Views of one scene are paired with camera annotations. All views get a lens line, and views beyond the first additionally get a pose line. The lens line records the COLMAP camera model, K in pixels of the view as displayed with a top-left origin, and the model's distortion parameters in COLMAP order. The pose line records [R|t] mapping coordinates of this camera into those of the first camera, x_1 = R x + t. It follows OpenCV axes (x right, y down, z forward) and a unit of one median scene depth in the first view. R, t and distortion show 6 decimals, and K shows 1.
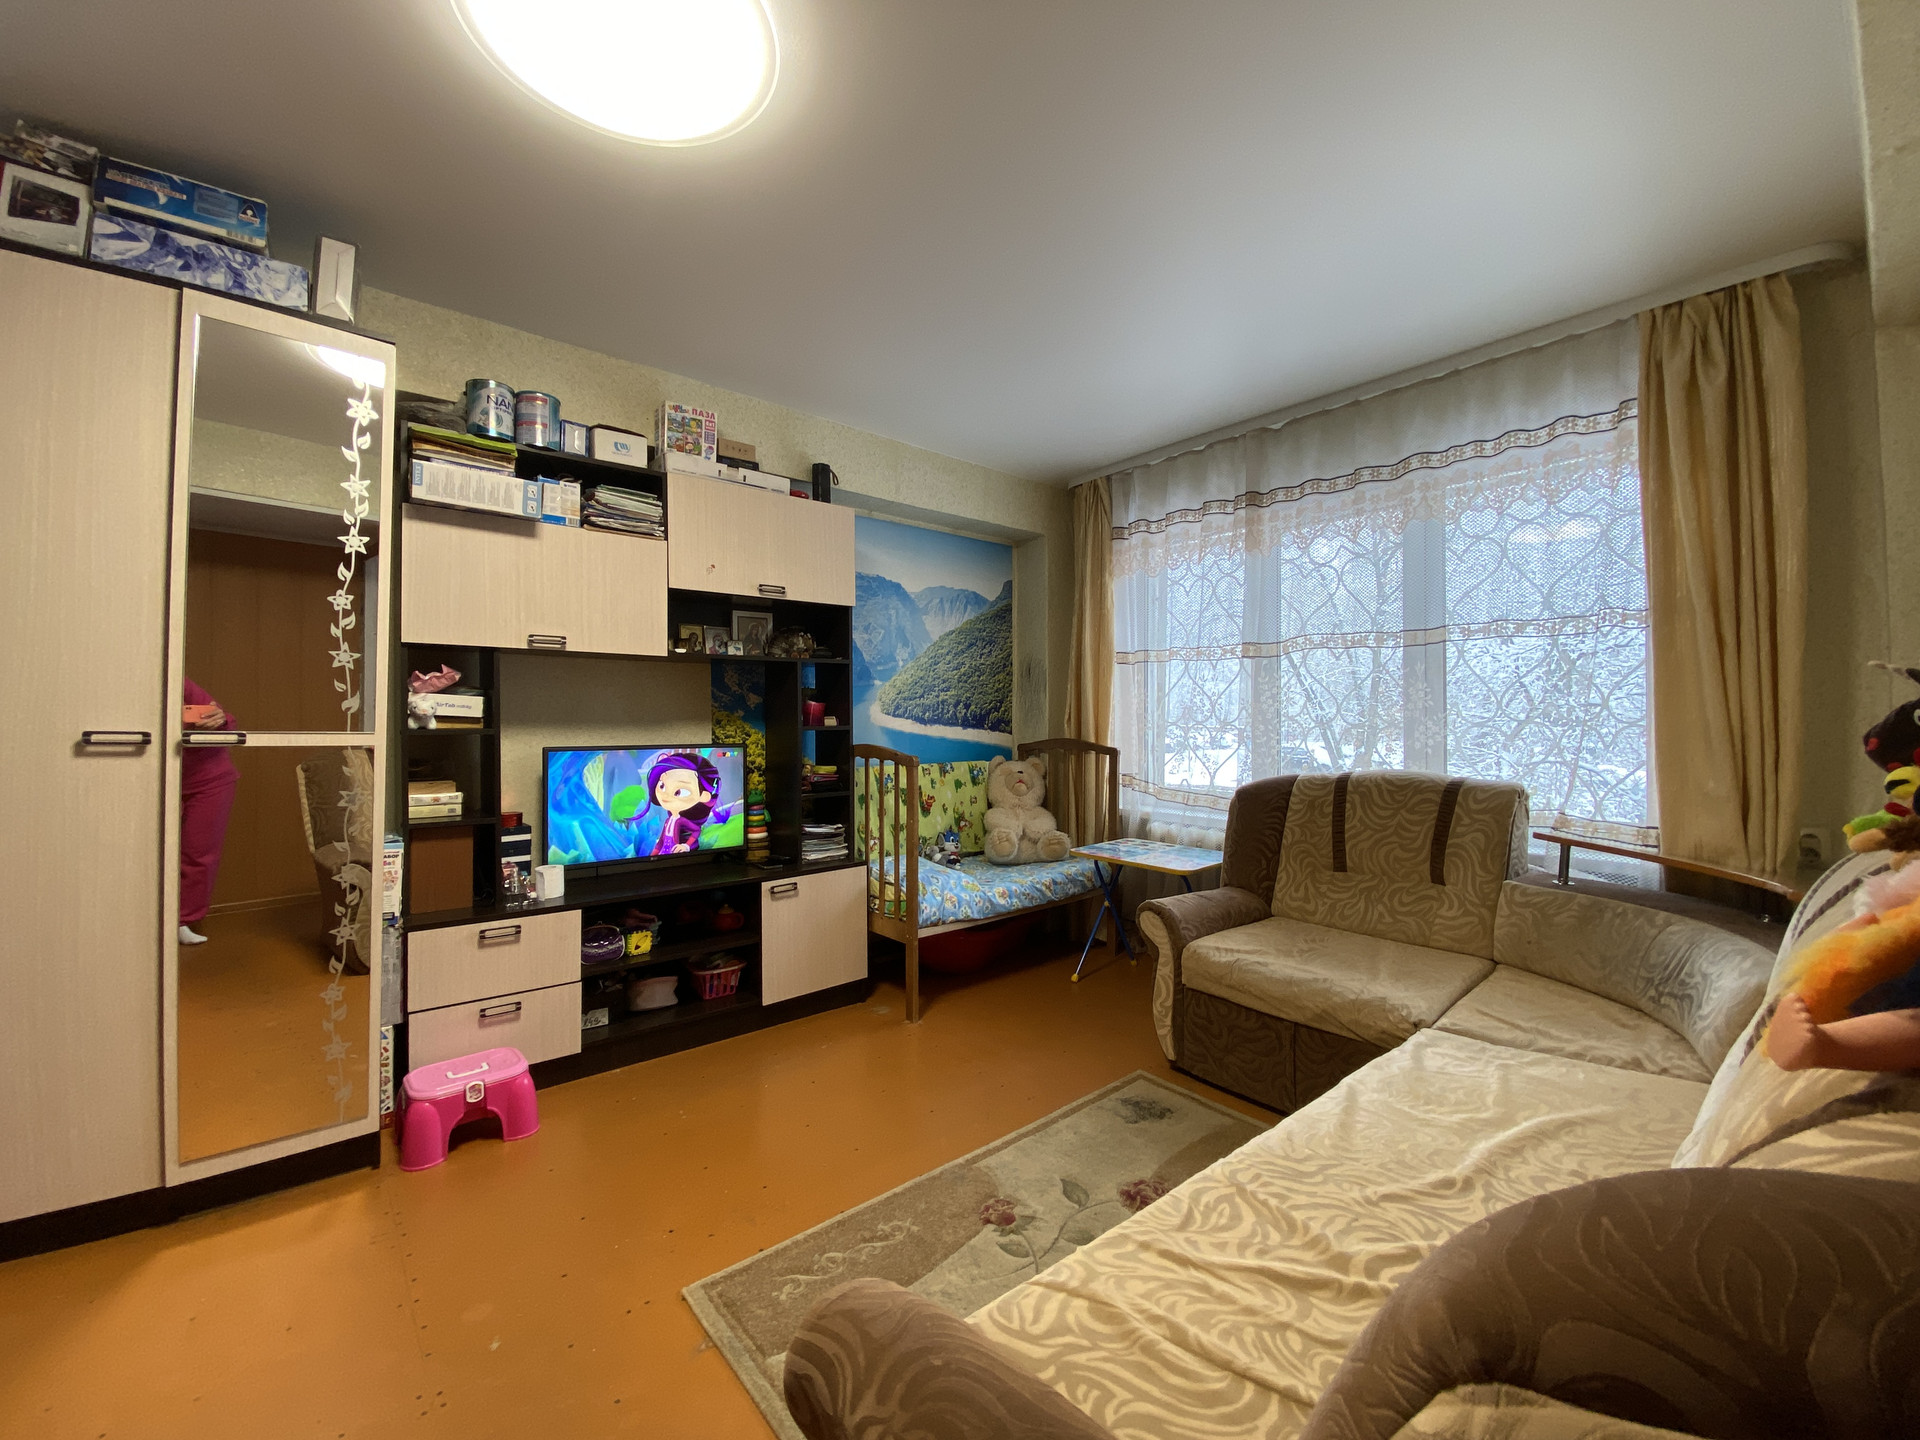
lens RADIAL K [[784.5, 0, 960.0], [0, 784.5, 720.0], [0, 0, 1]] dist [0.029640, -0.022014]
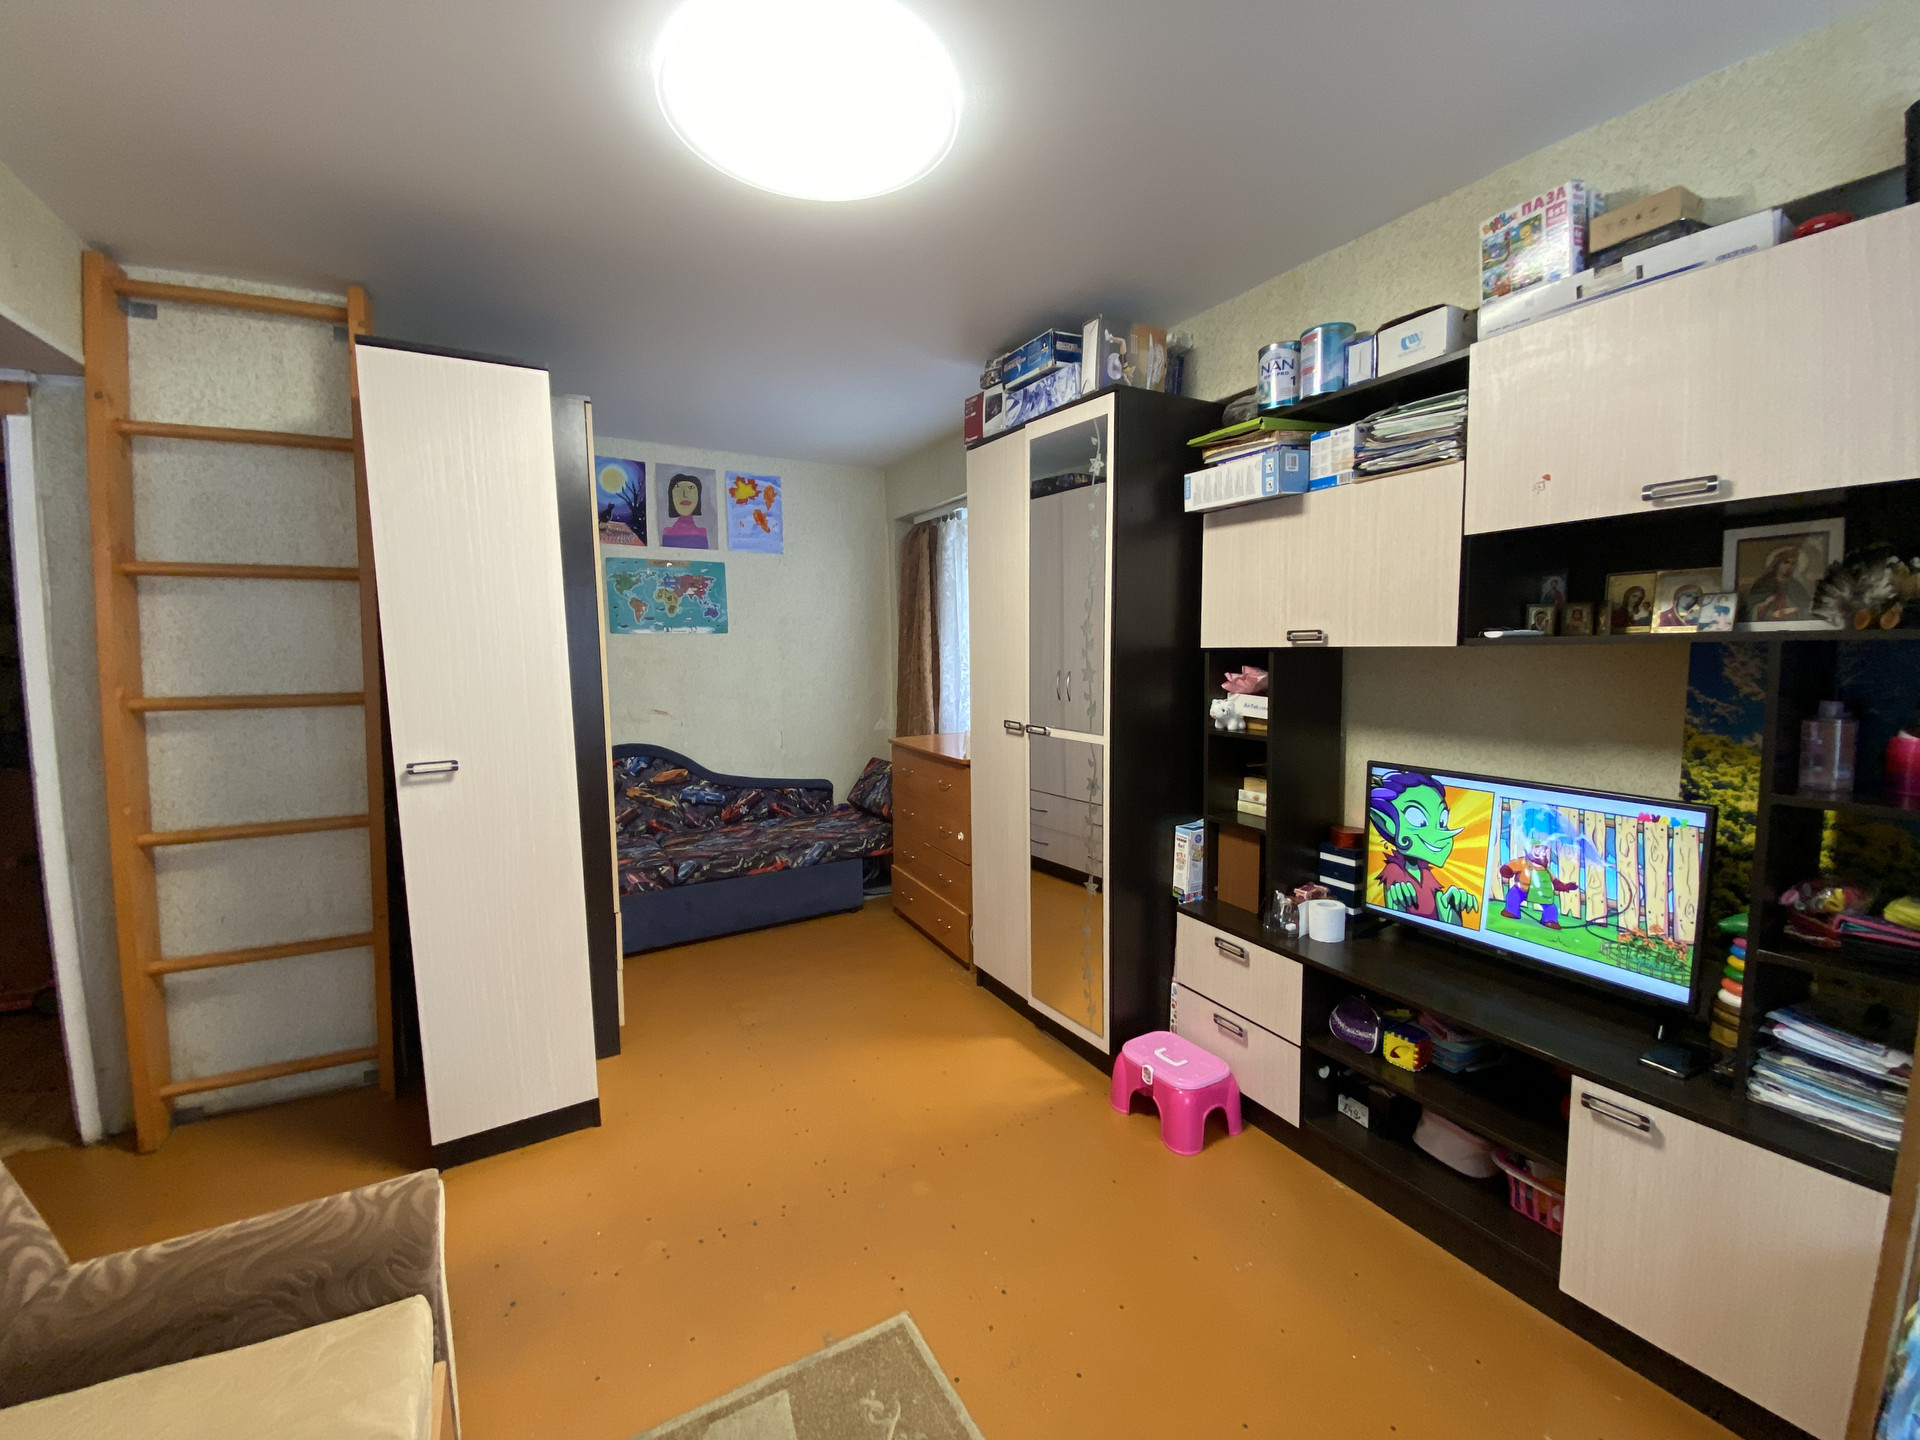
lens RADIAL K [[784.5, 0, 960.0], [0, 784.5, 720.0], [0, 0, 1]] dist [0.029640, -0.022014]
pose [[-0.187536, 0.095550, -0.977599, 0.366664], [0.013216, 0.995413, 0.094756, -0.095652], [0.982169, 0.004850, -0.187938, 0.795861]]
